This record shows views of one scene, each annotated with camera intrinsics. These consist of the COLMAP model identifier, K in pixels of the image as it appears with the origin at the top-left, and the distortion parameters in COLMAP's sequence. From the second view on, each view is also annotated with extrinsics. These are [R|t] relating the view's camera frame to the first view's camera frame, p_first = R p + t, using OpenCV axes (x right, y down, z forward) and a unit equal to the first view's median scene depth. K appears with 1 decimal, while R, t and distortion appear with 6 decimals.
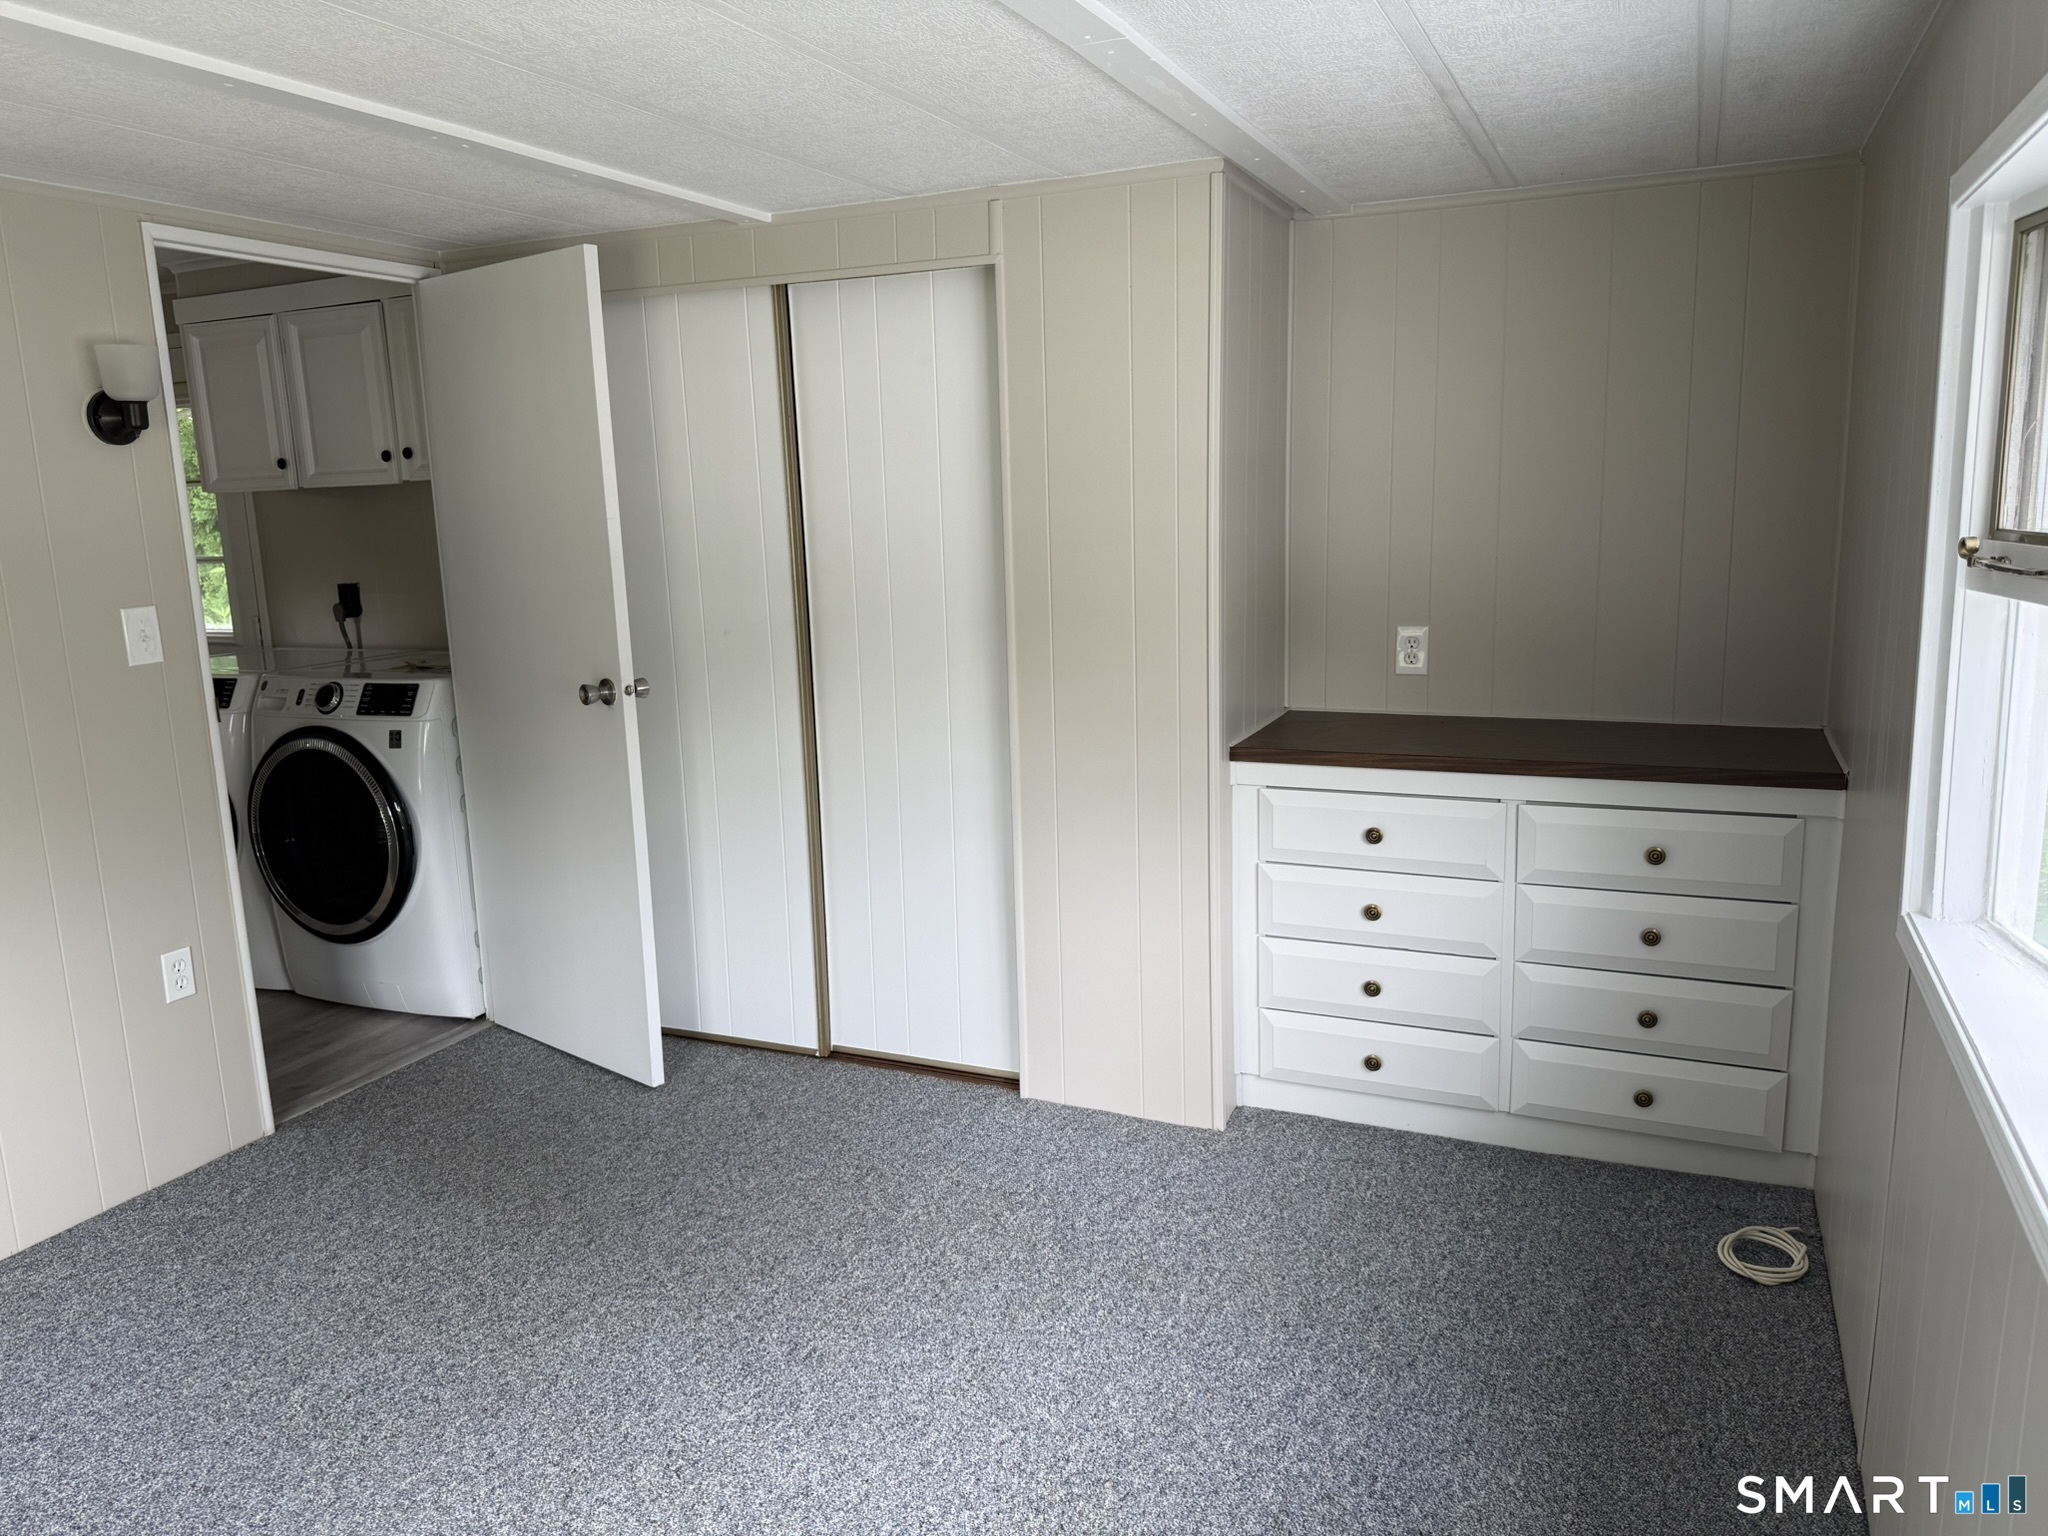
lens RADIAL K [[1424.7, 0, 1024.0], [0, 1424.7, 768.0], [0, 0, 1]] dist [-0.009032, -0.002654]
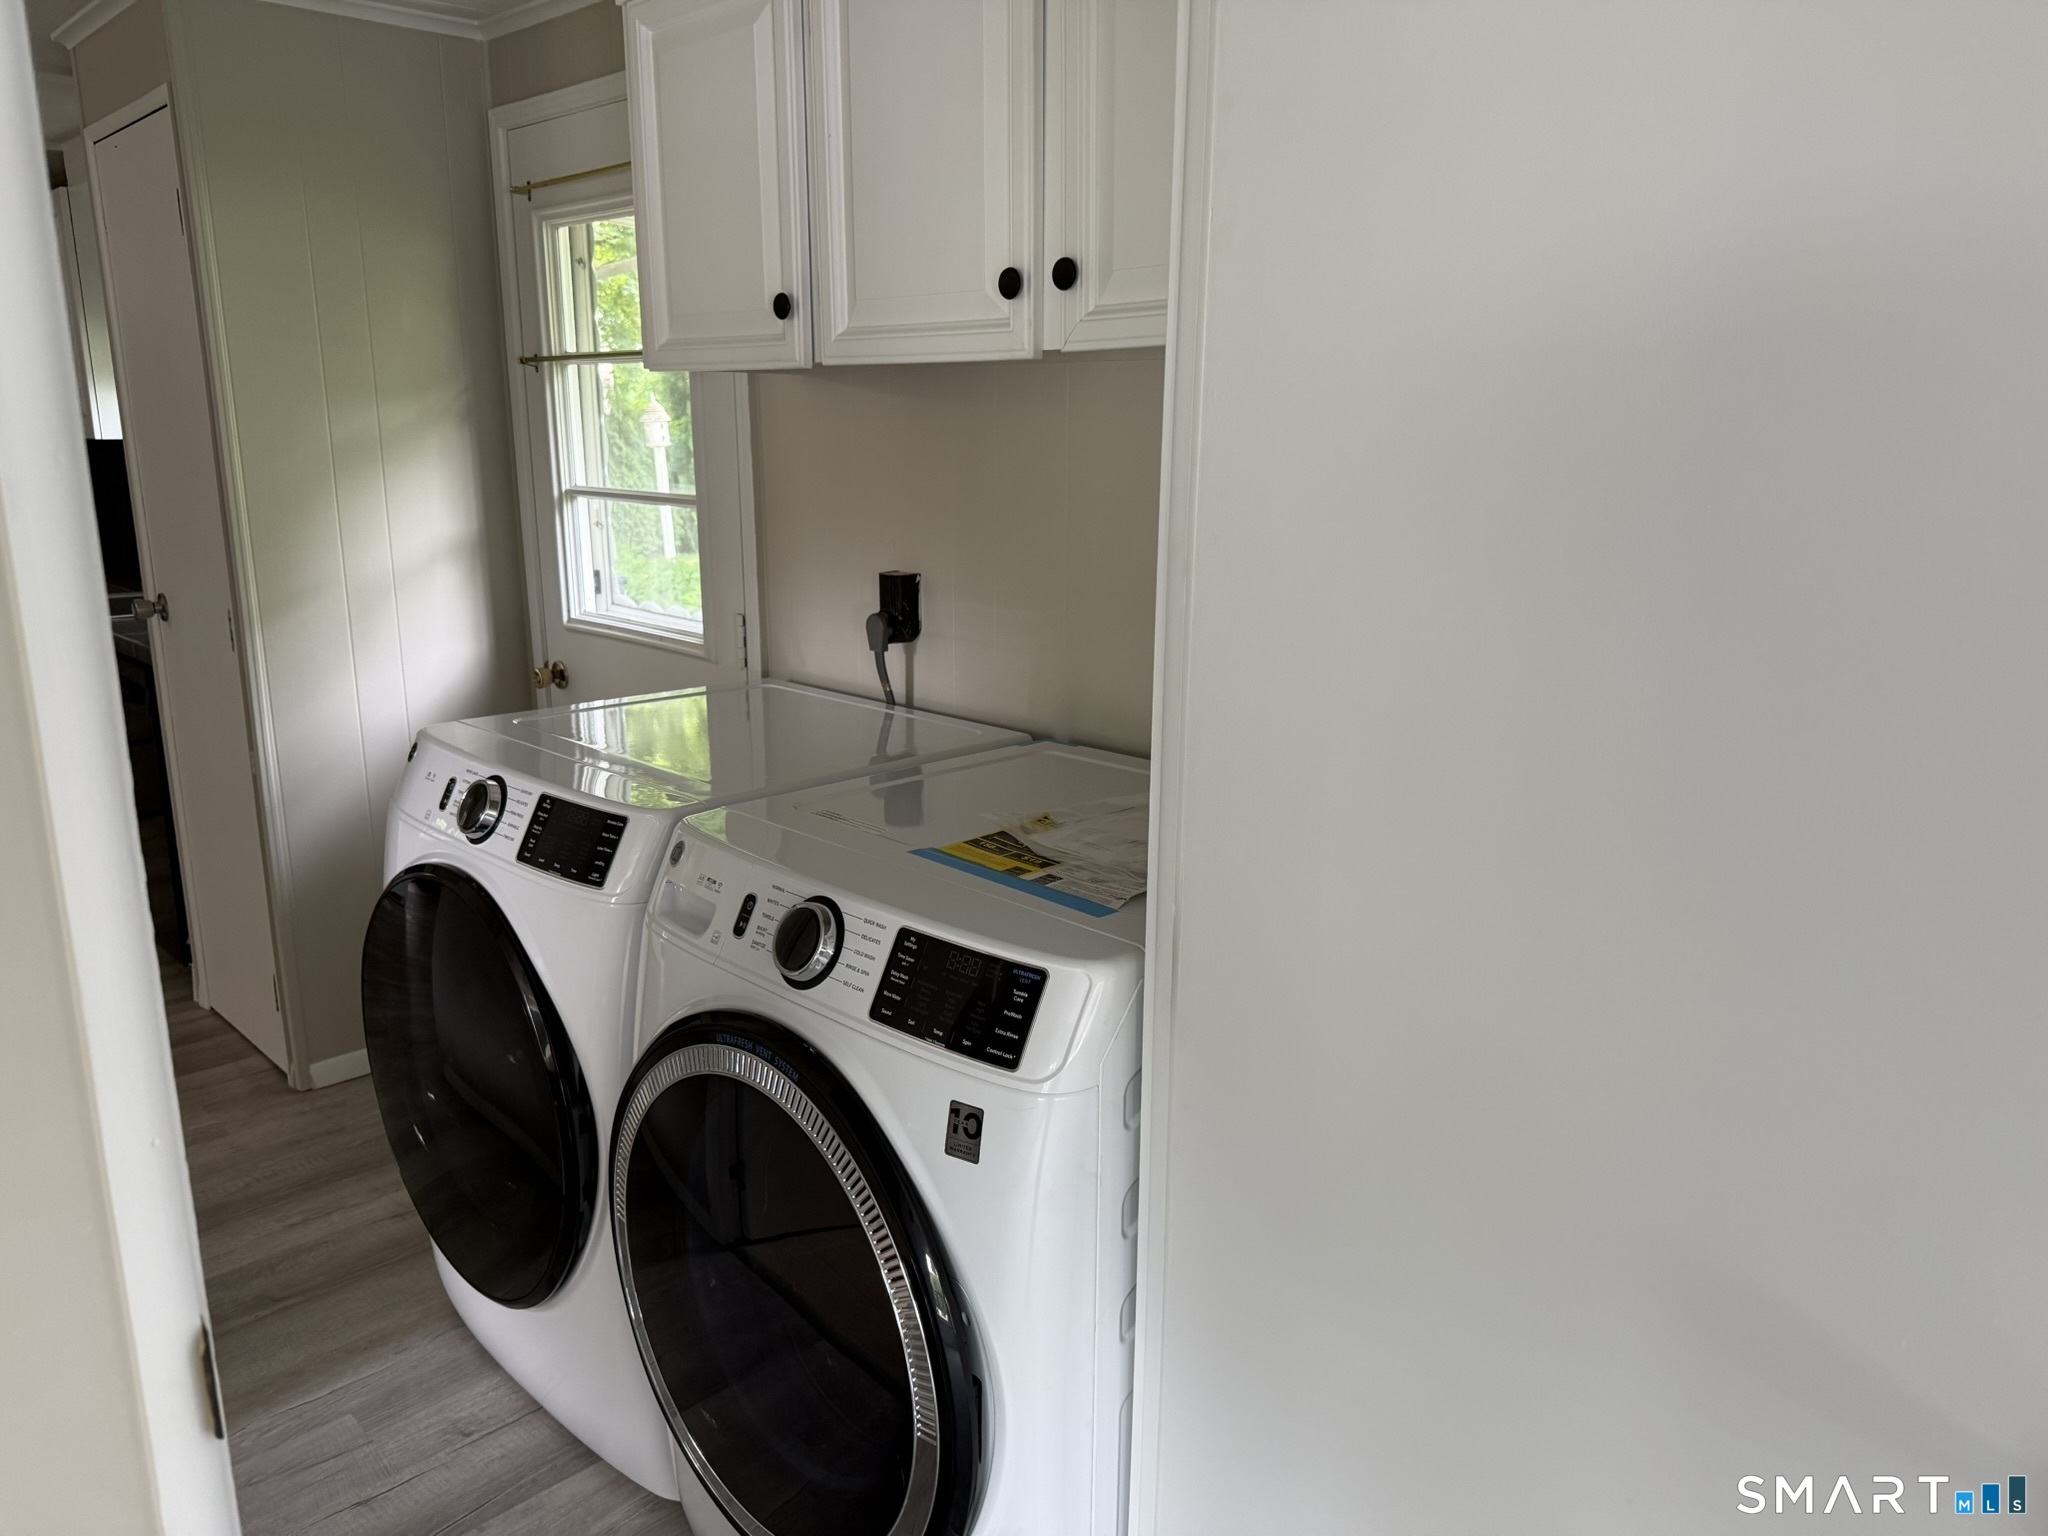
lens RADIAL K [[1447.3, 0, 1024.0], [0, 1447.3, 768.0], [0, 0, 1]] dist [0.105489, -0.000508]
pose [[0.930470, 0.120169, -0.346099, -0.292037], [-0.102049, 0.992301, 0.070182, -0.117274], [0.351868, -0.029983, 0.935569, 0.625733]]
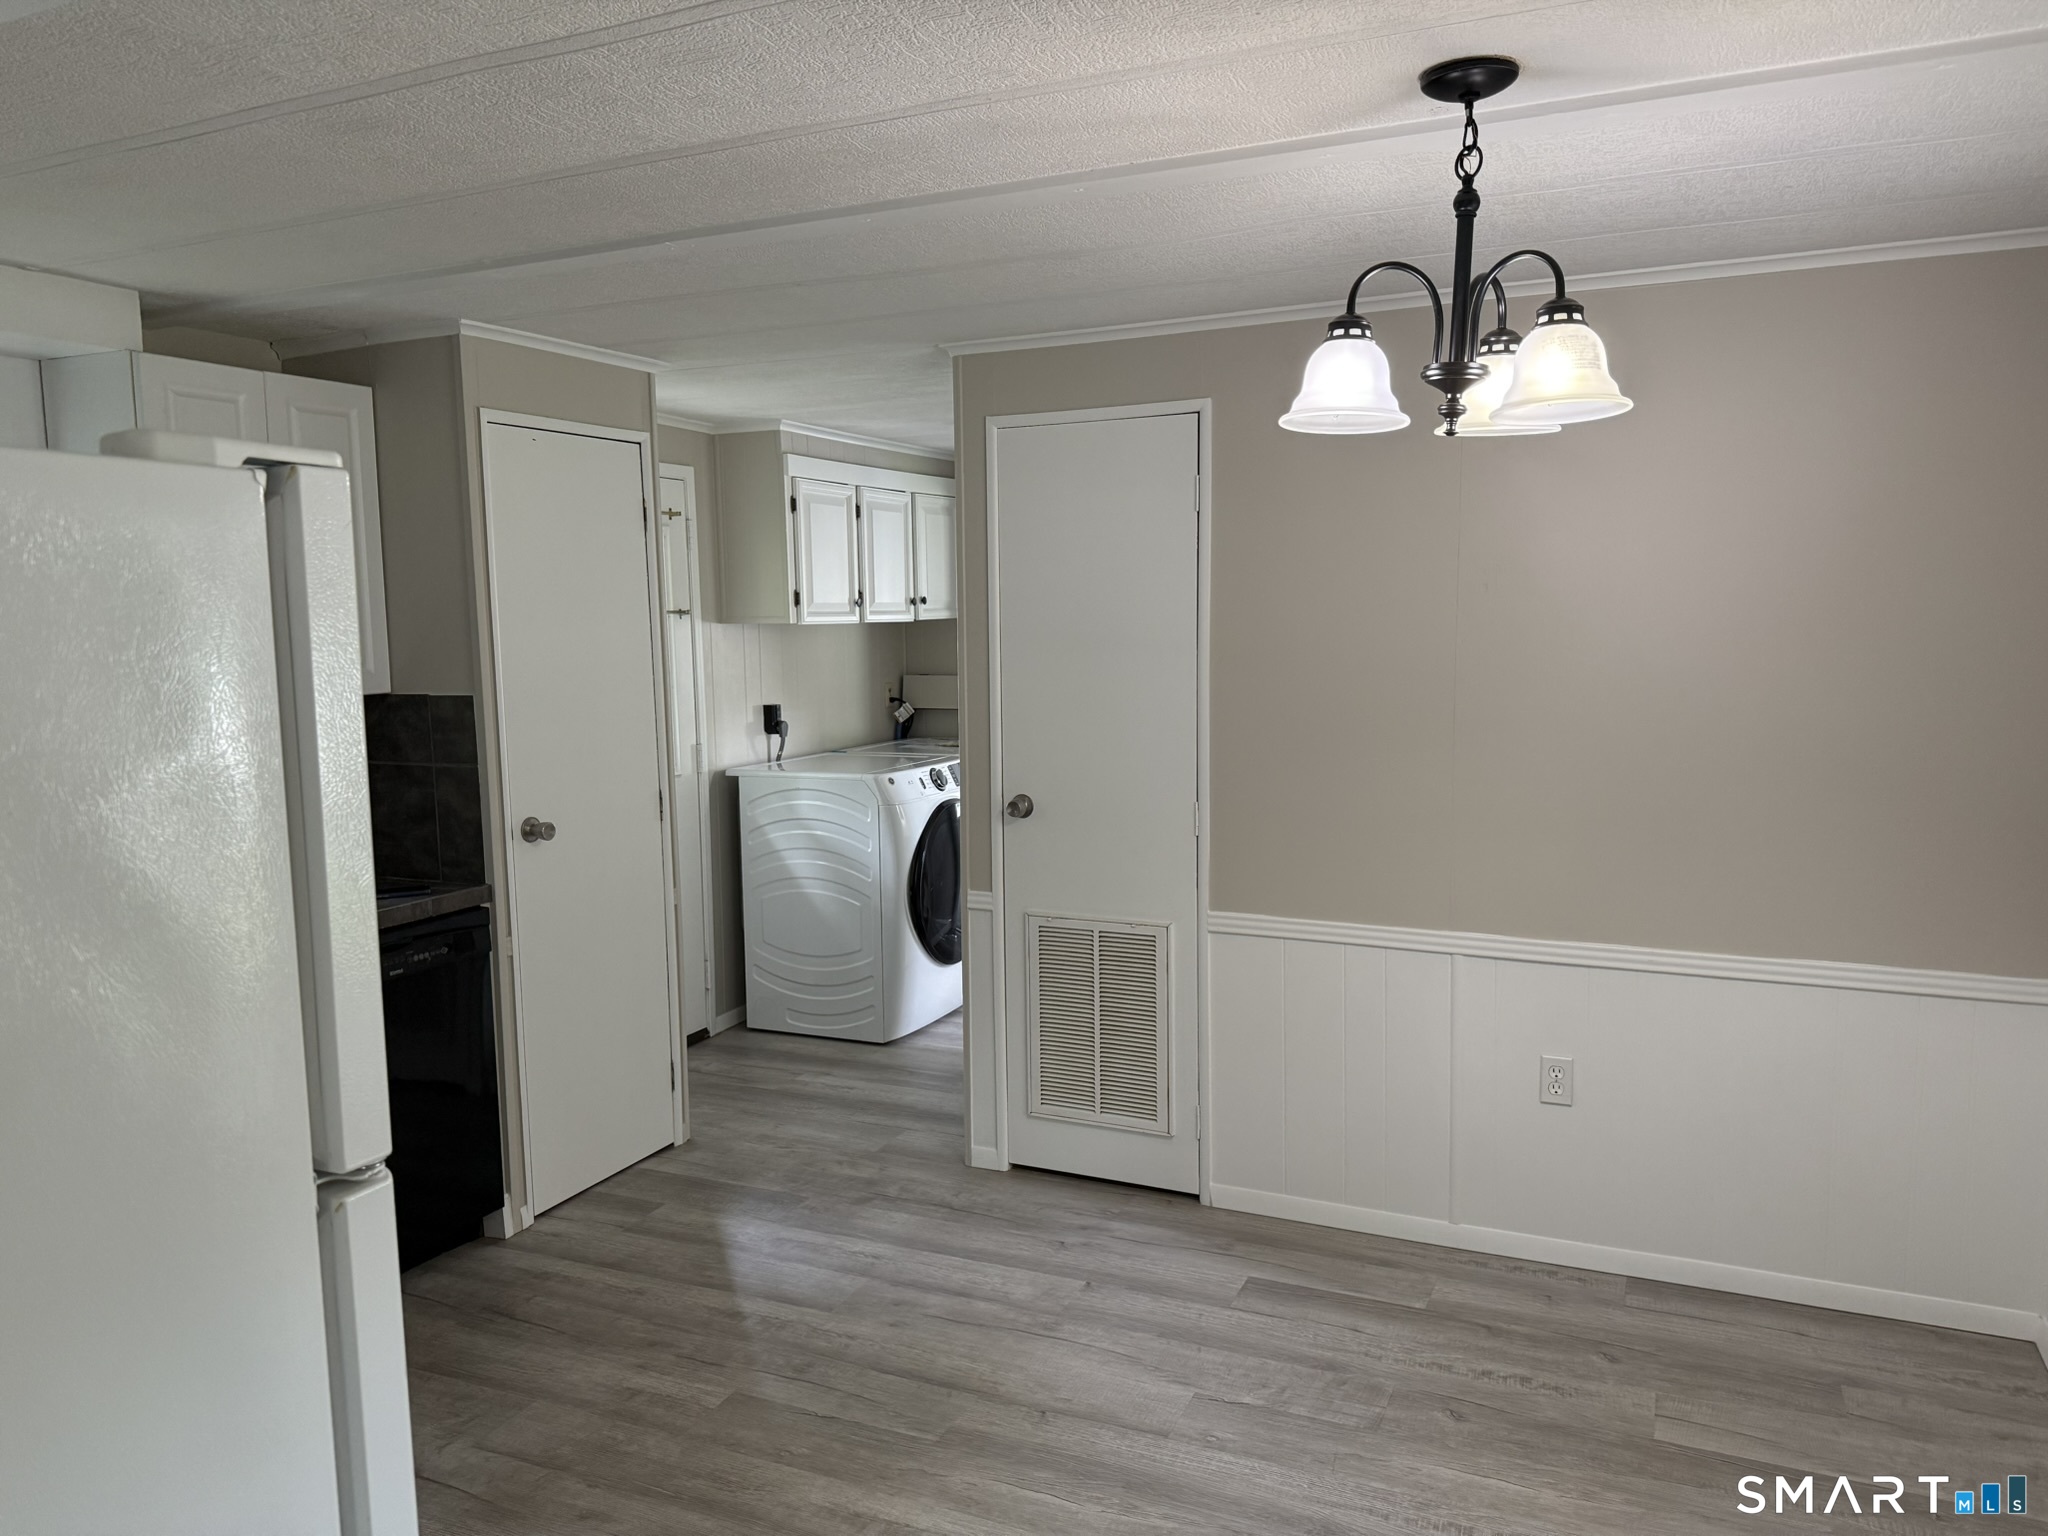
lens RADIAL K [[1424.7, 0, 1024.0], [0, 1424.7, 768.0], [0, 0, 1]] dist [-0.009032, -0.002654]
pose [[0.003913, -0.057175, 0.998356, -1.808159], [0.197684, 0.978706, 0.055275, -0.118653], [-0.980258, 0.197143, 0.015132, 0.907706]]
